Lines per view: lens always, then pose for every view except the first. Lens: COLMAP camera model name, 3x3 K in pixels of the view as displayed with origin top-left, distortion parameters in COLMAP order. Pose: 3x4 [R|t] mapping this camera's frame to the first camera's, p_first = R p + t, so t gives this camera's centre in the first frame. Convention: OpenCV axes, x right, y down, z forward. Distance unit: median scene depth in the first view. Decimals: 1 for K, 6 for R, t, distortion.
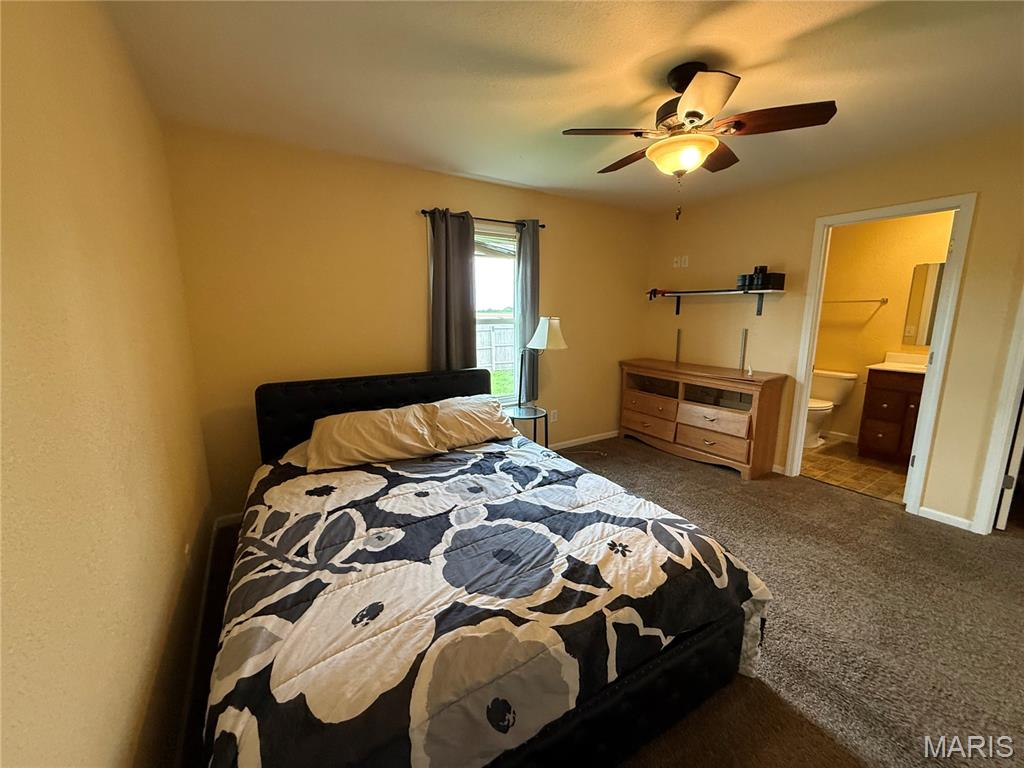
lens RADIAL K [[406.0, 0, 508.6], [0, 406.0, 383.0], [0, 0, 1]] dist [-0.000156, -0.000197]
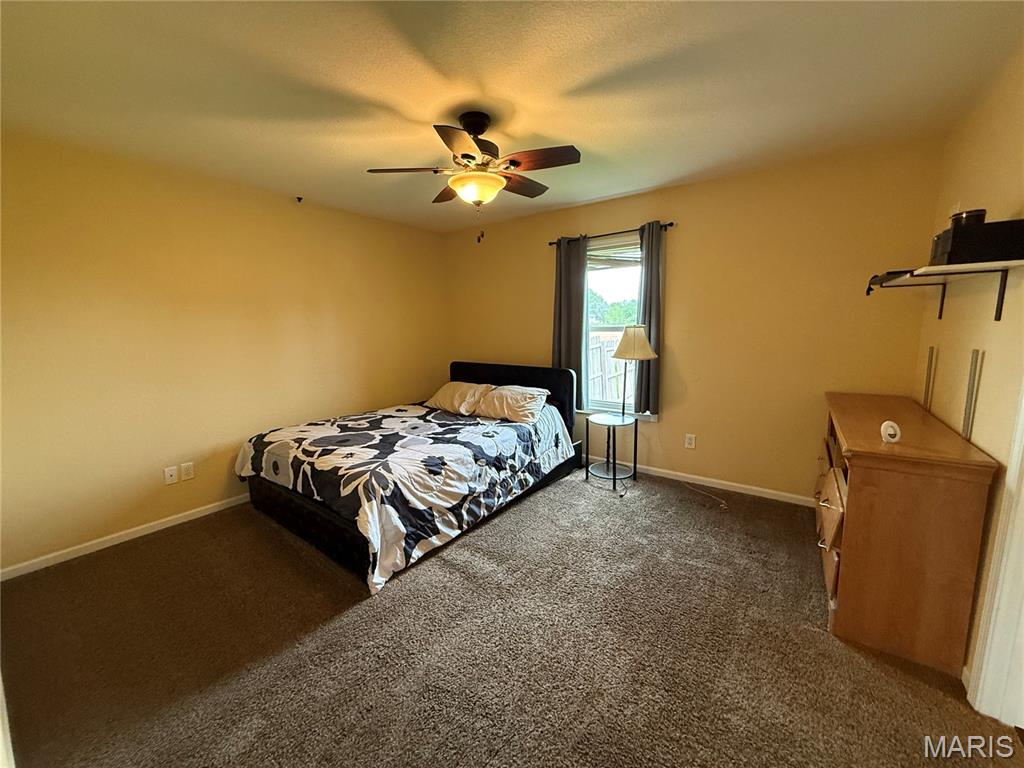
lens RADIAL K [[406.0, 0, 508.6], [0, 406.0, 383.0], [0, 0, 1]] dist [-0.000156, -0.000197]
pose [[0.371412, 0.132681, -0.918939, 1.586985], [-0.143910, 0.986002, 0.084199, -0.119605], [0.917248, 0.100972, 0.385307, 0.685838]]
